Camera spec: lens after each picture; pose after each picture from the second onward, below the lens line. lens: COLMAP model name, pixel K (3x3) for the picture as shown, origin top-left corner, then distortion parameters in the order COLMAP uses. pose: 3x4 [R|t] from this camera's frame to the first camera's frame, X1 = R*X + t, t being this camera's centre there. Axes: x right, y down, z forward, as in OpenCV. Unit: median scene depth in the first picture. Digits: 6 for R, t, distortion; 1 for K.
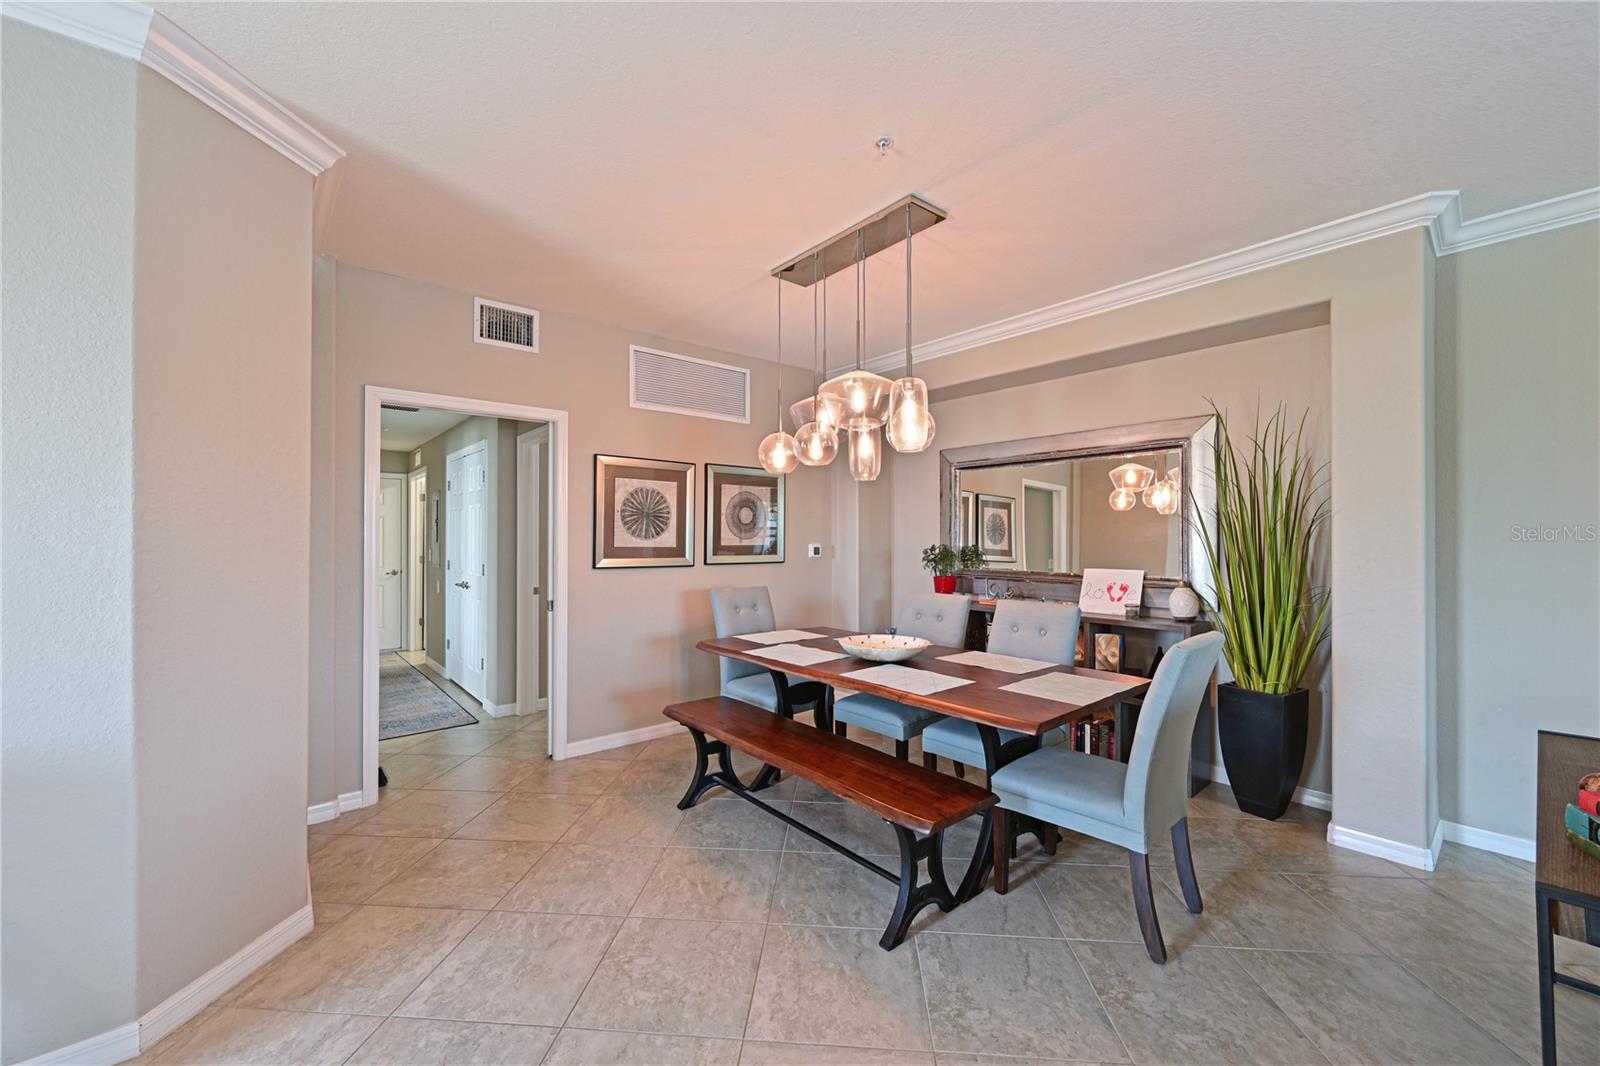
lens RADIAL K [[637.8, 0, 793.9], [0, 637.8, 531.3], [0, 0, 1]] dist [-0.000648, 0.000358]
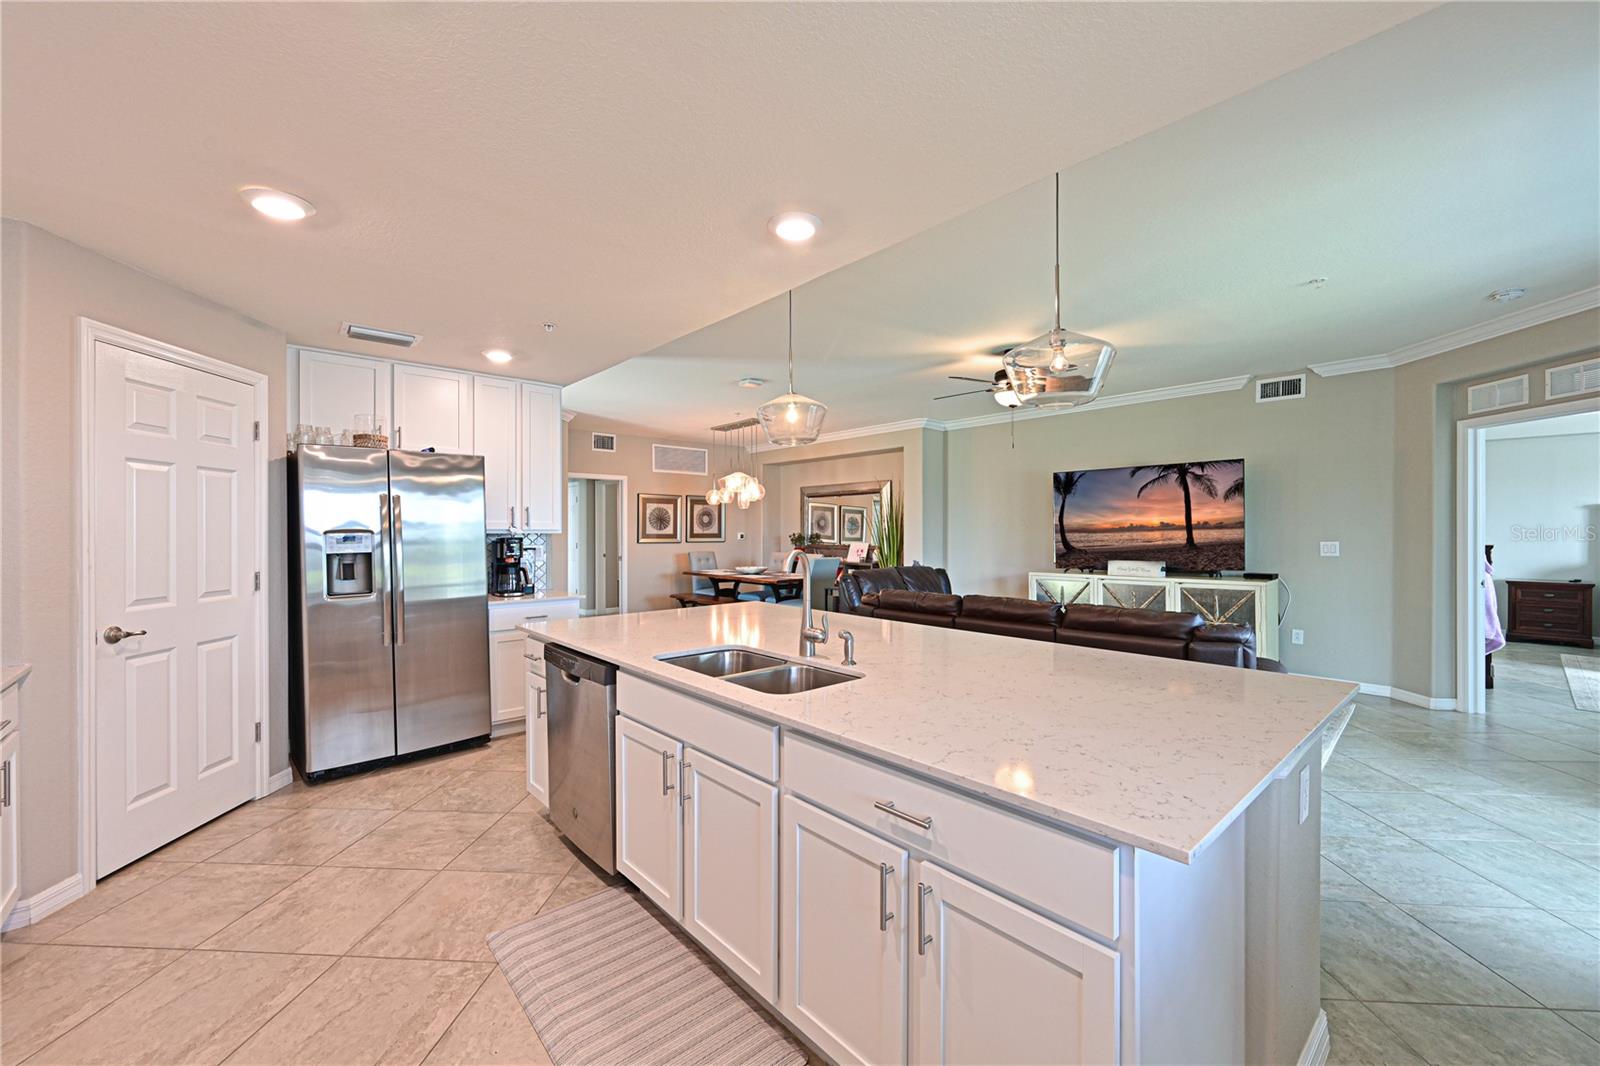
lens RADIAL K [[648.8, 0, 800.0], [0, 648.8, 533.0], [0, 0, 1]] dist [0.000660, 0.000376]
pose [[0.999494, -0.001110, 0.031778, 0.182200], [0.000782, 0.999946, 0.010346, -0.001438], [-0.031788, -0.010316, 0.999441, -1.252090]]
